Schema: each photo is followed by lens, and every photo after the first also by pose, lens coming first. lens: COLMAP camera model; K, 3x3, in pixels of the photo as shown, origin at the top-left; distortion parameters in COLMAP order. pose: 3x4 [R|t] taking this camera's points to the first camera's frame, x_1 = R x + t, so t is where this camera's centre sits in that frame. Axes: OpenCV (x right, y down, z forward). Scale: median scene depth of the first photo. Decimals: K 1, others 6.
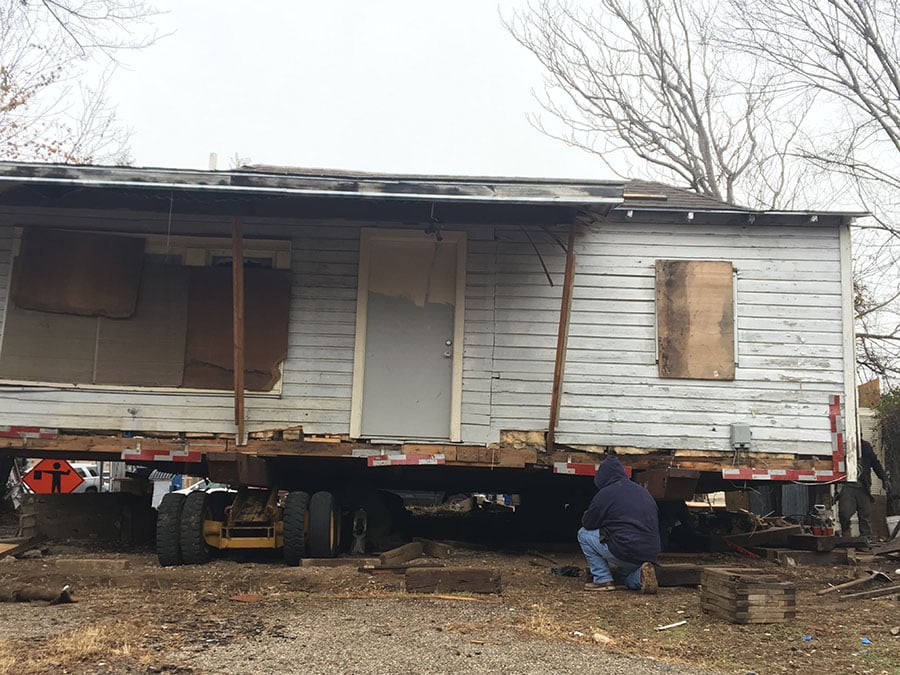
lens RADIAL K [[1057.3, 0, 450.0], [0, 1057.3, 337.5], [0, 0, 1]] dist [0.147304, -0.407314]
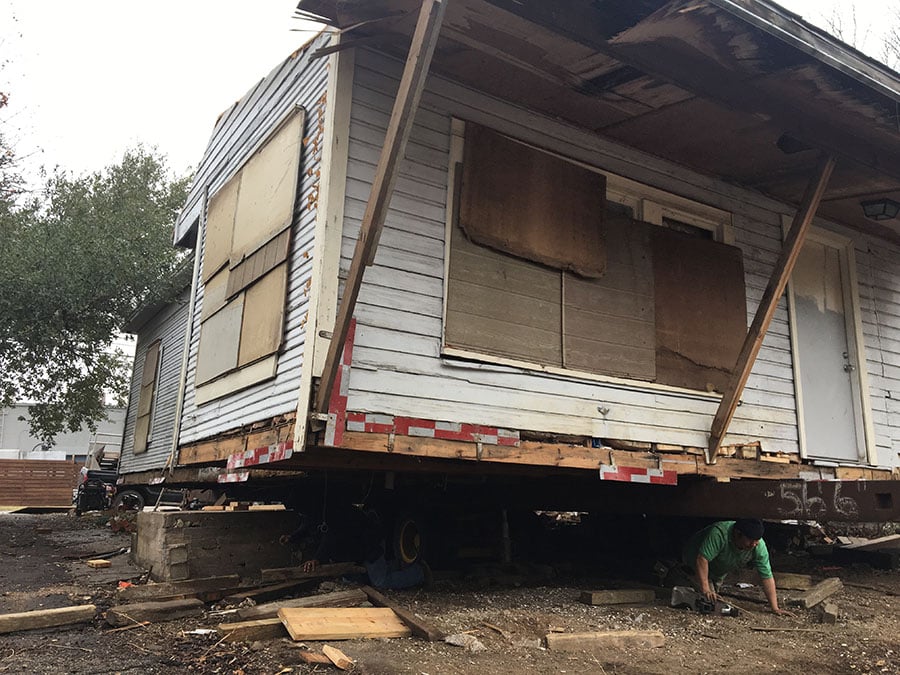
lens RADIAL K [[750.5, 0, 450.0], [0, 750.5, 337.5], [0, 0, 1]] dist [0.088856, -0.151778]
pose [[0.861483, 0.102692, 0.497294, -0.636388], [-0.083555, 0.994656, -0.060652, 0.059355], [-0.500865, 0.010699, 0.865459, 0.616055]]
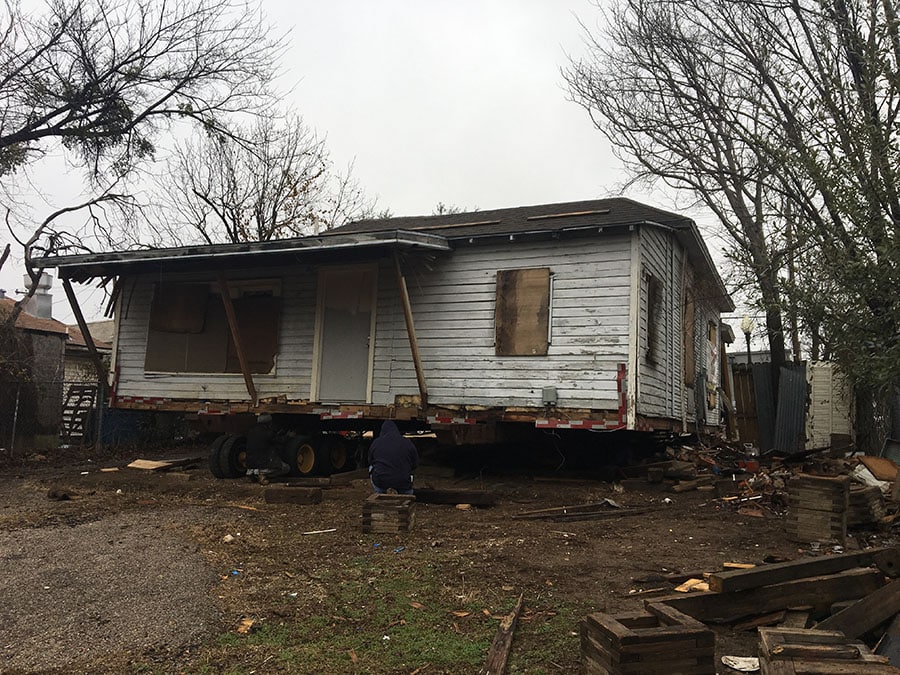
lens RADIAL K [[750.5, 0, 450.0], [0, 750.5, 337.5], [0, 0, 1]] dist [0.088856, -0.151778]
pose [[0.904156, -0.048455, -0.424445, 0.569346], [0.064089, 0.997688, 0.022628, -0.012521], [0.422367, -0.047662, 0.905171, 0.079476]]
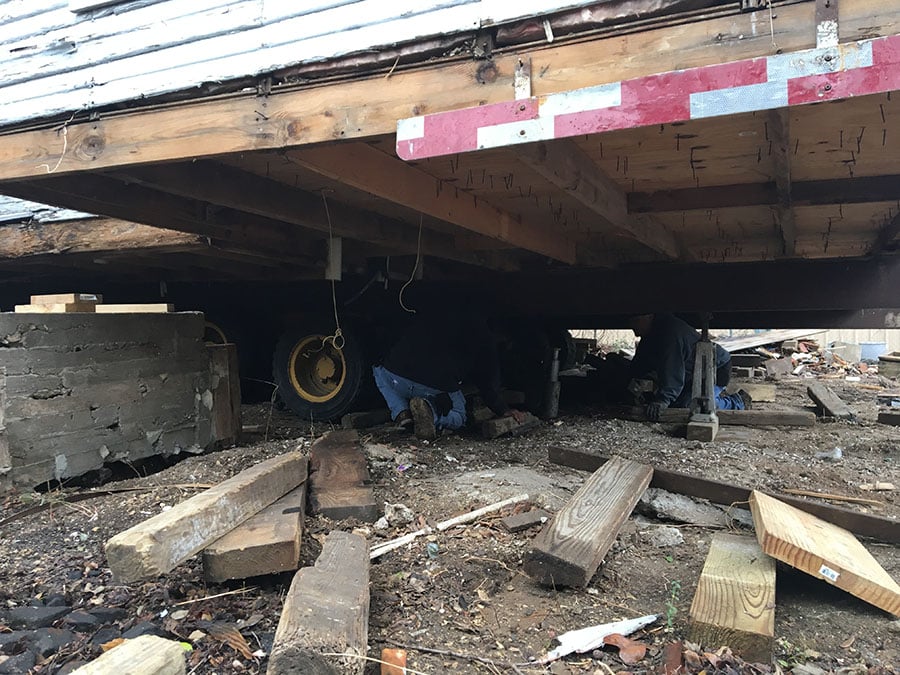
lens RADIAL K [[750.5, 0, 450.0], [0, 750.5, 337.5], [0, 0, 1]] dist [0.088856, -0.151778]
pose [[0.472329, -0.020599, 0.881182, -0.645431], [-0.136604, 0.985937, 0.096270, 0.148095], [-0.870773, -0.165844, 0.462872, 1.025959]]
